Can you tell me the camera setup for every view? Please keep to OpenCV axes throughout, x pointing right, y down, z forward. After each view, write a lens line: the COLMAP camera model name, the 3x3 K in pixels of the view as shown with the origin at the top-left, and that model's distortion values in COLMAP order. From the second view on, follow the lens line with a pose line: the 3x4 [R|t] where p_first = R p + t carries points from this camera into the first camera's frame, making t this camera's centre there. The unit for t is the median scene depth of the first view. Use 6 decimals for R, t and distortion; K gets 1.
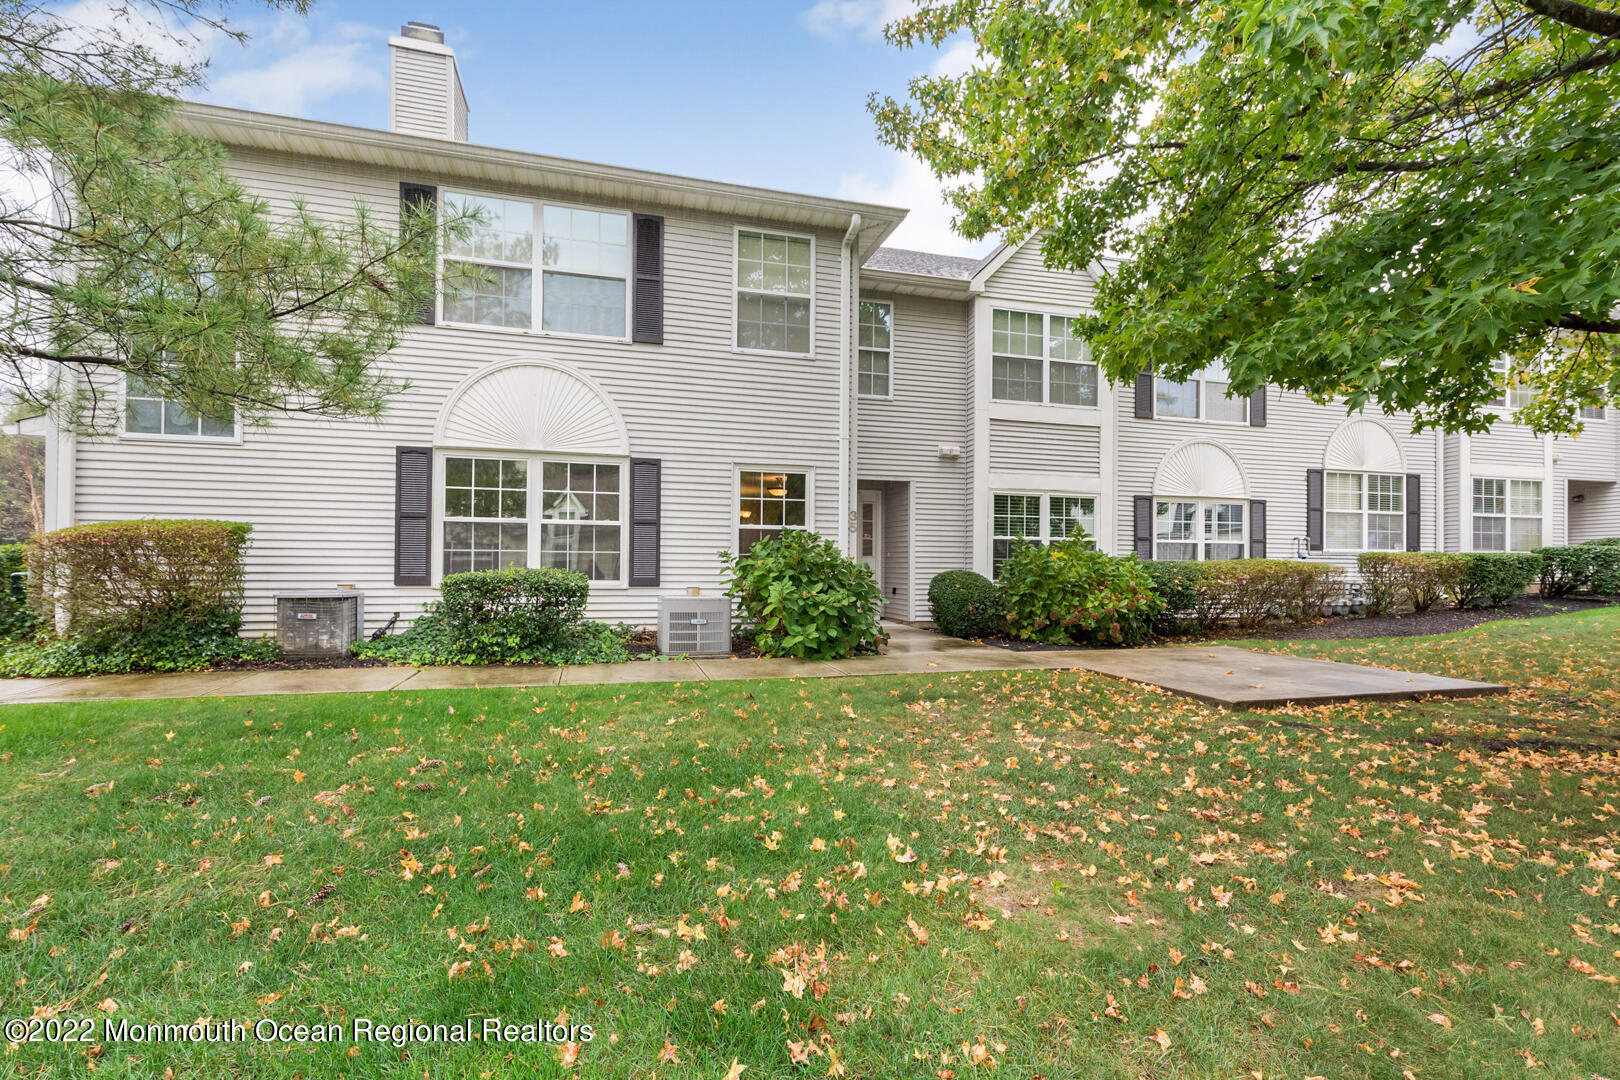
lens RADIAL K [[743.4, 0, 801.9], [0, 743.4, 562.8], [0, 0, 1]] dist [0.001480, -0.000031]
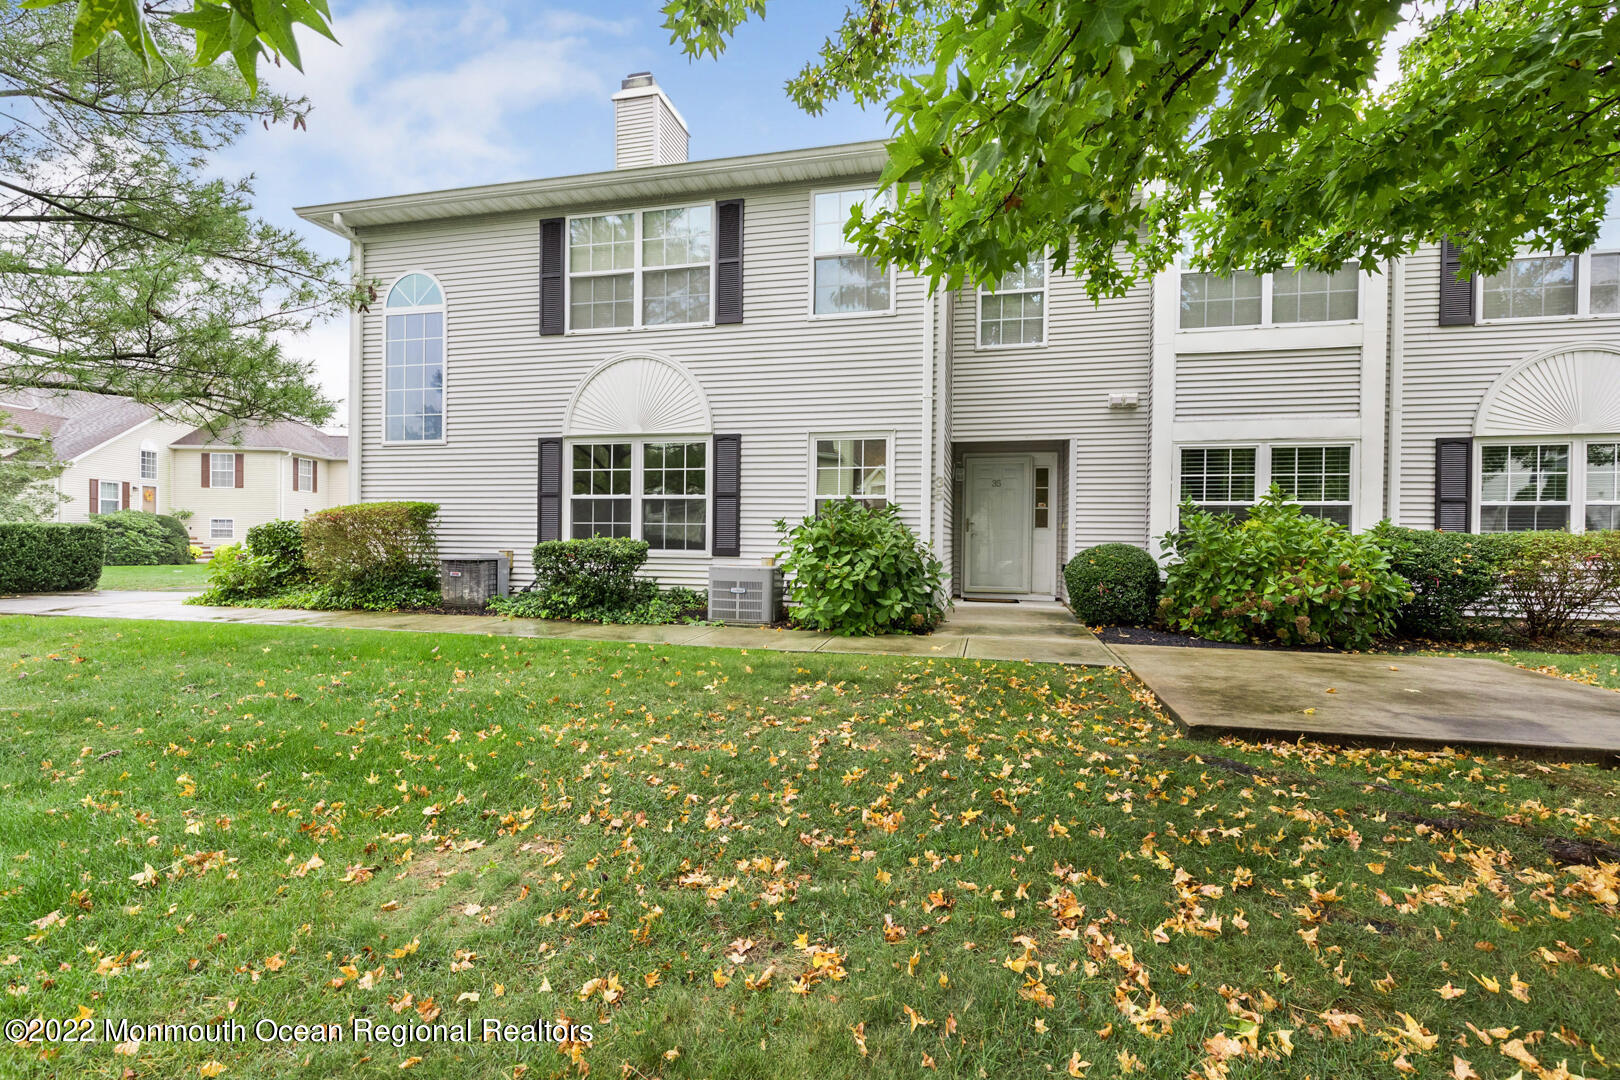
lens RADIAL K [[748.7, 0, 801.2], [0, 748.7, 550.7], [0, 0, 1]] dist [0.001414, -0.000096]
pose [[0.867757, 0.009327, -0.496902, 0.403930], [-0.001943, 0.999880, 0.015376, 0.007318], [0.496986, -0.012377, 0.867671, 0.131853]]
